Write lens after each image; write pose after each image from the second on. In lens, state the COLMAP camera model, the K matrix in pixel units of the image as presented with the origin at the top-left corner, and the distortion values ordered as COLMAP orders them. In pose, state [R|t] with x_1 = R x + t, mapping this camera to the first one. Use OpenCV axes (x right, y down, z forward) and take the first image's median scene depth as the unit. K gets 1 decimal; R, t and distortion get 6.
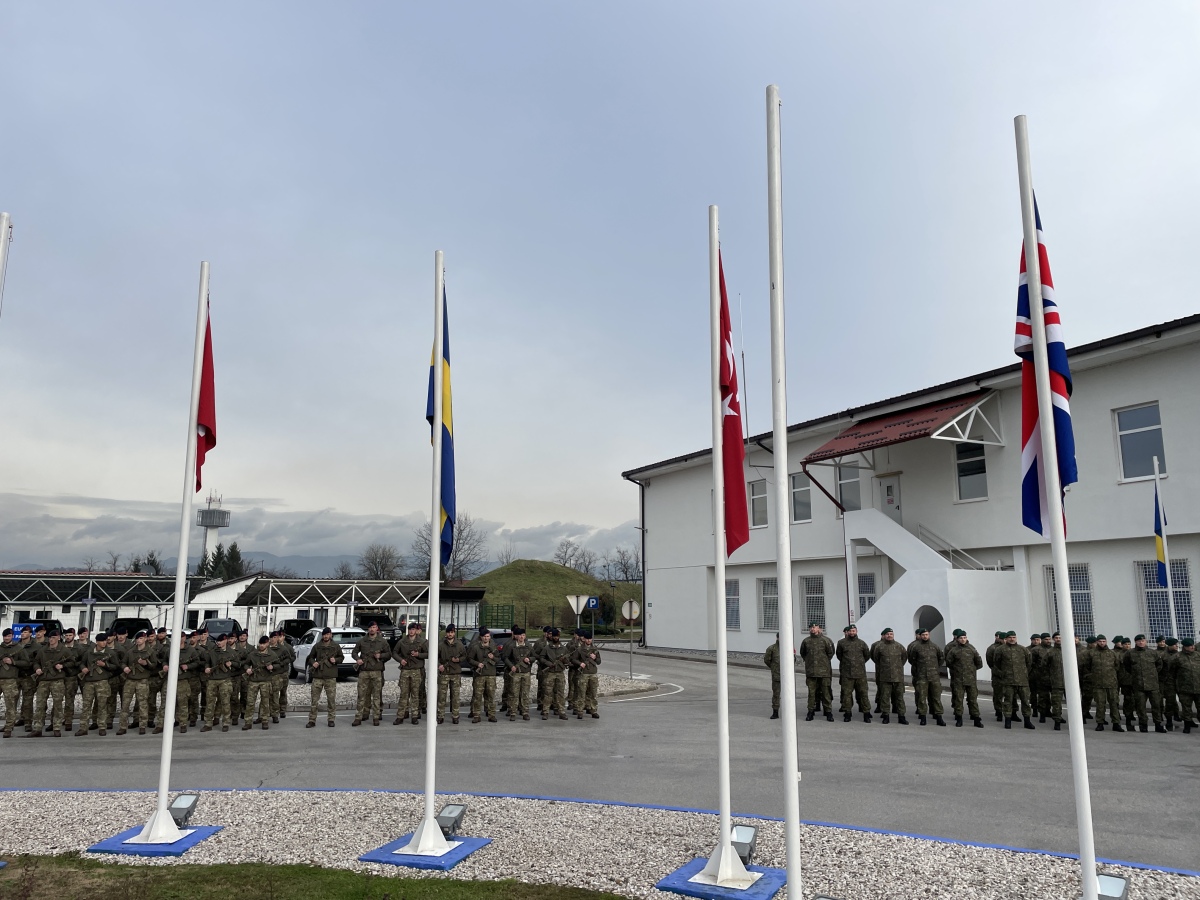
lens RADIAL K [[886.4, 0, 600.0], [0, 886.4, 450.0], [0, 0, 1]] dist [0.005404, -0.003463]
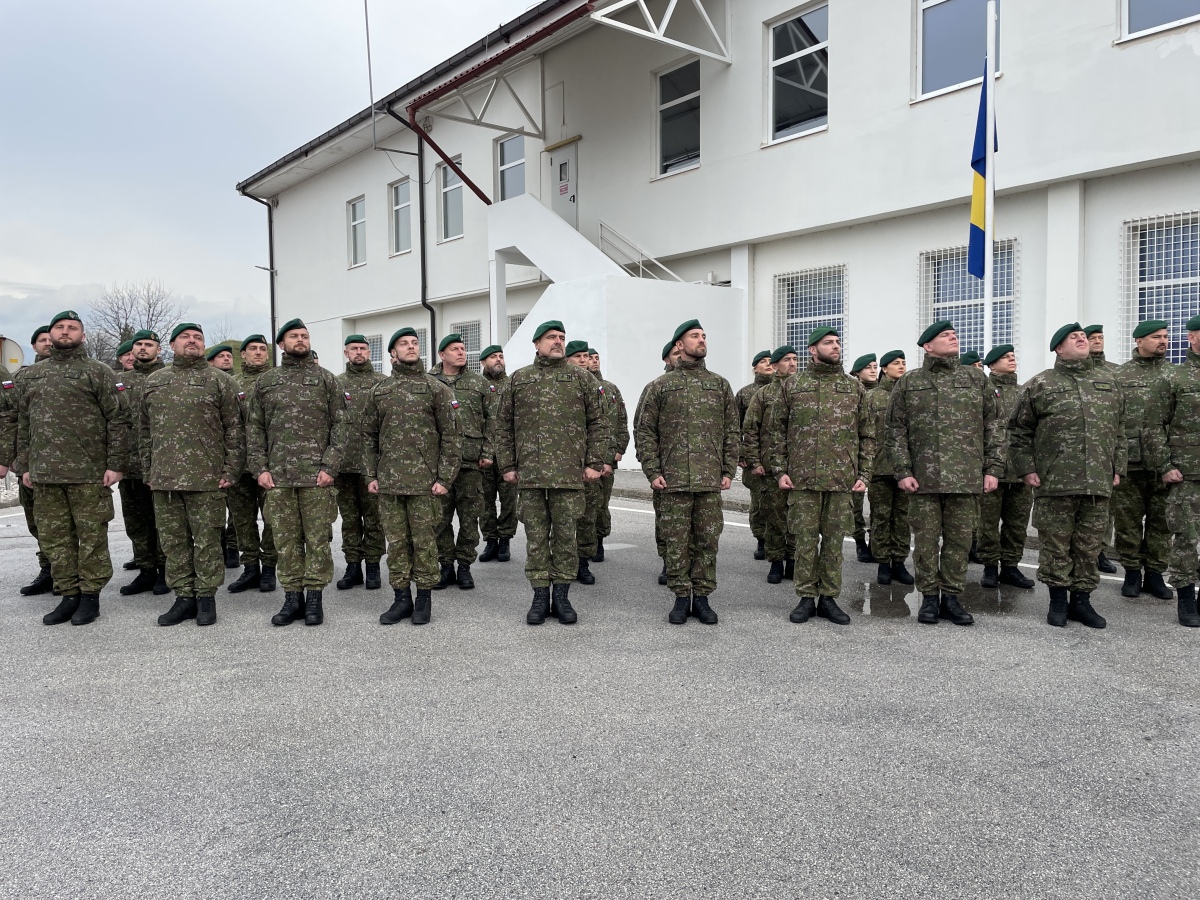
lens RADIAL K [[886.4, 0, 600.0], [0, 886.4, 450.0], [0, 0, 1]] dist [0.005404, -0.003463]
pose [[0.978712, -0.014362, 0.204737, 0.242399], [-0.031078, 0.975676, 0.217006, 0.106609], [-0.202873, -0.218749, 0.954459, 0.407127]]
